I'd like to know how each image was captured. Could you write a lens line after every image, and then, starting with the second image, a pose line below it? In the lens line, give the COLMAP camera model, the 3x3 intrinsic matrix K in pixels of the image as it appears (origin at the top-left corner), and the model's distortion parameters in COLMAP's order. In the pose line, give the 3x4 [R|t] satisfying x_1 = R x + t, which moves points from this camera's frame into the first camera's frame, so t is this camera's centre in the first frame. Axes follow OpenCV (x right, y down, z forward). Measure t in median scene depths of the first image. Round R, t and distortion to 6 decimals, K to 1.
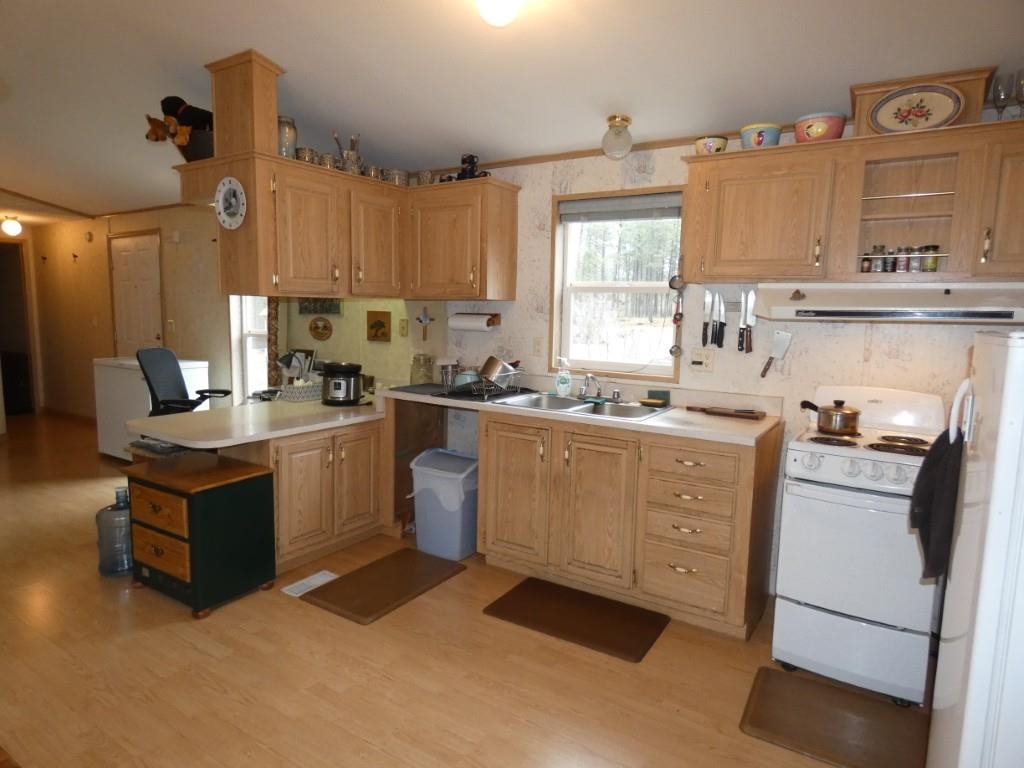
lens RADIAL K [[611.1, 0, 513.8], [0, 611.1, 381.8], [0, 0, 1]] dist [-0.010373, 0.004112]
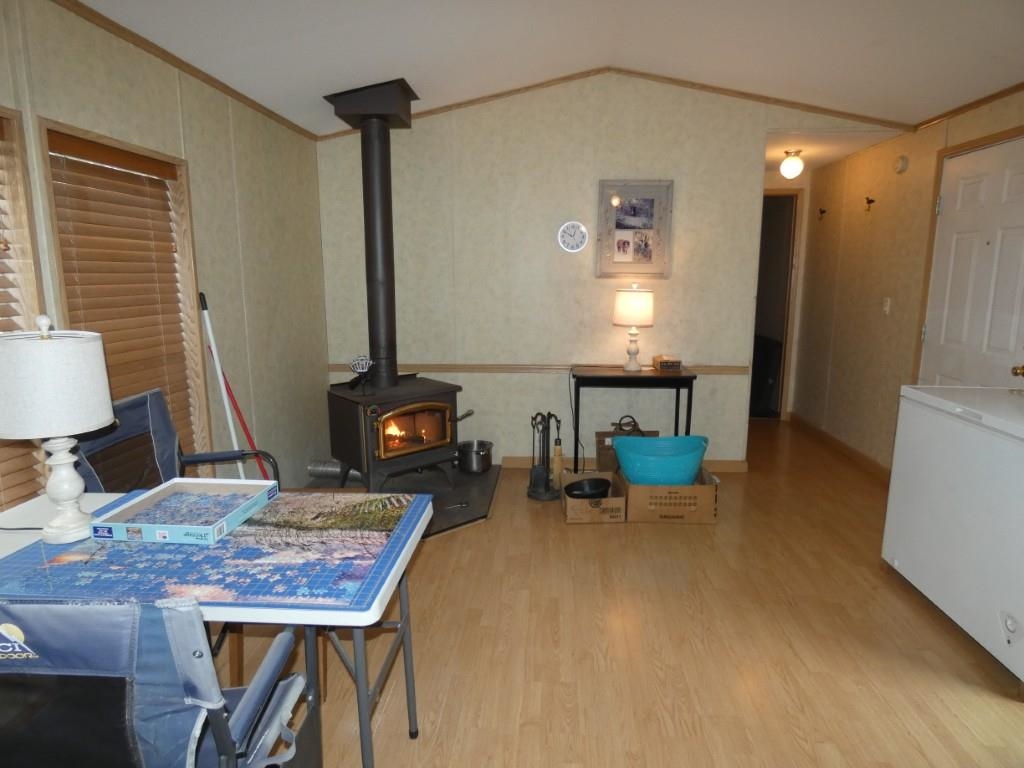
lens RADIAL K [[611.1, 0, 514.1], [0, 611.1, 386.2], [0, 0, 1]] dist [-0.010373, 0.004112]
pose [[0.479512, 0.139111, -0.866439, -0.659037], [-0.090936, 0.989917, 0.108609, -0.103051], [0.872811, 0.026711, 0.487327, 0.756294]]
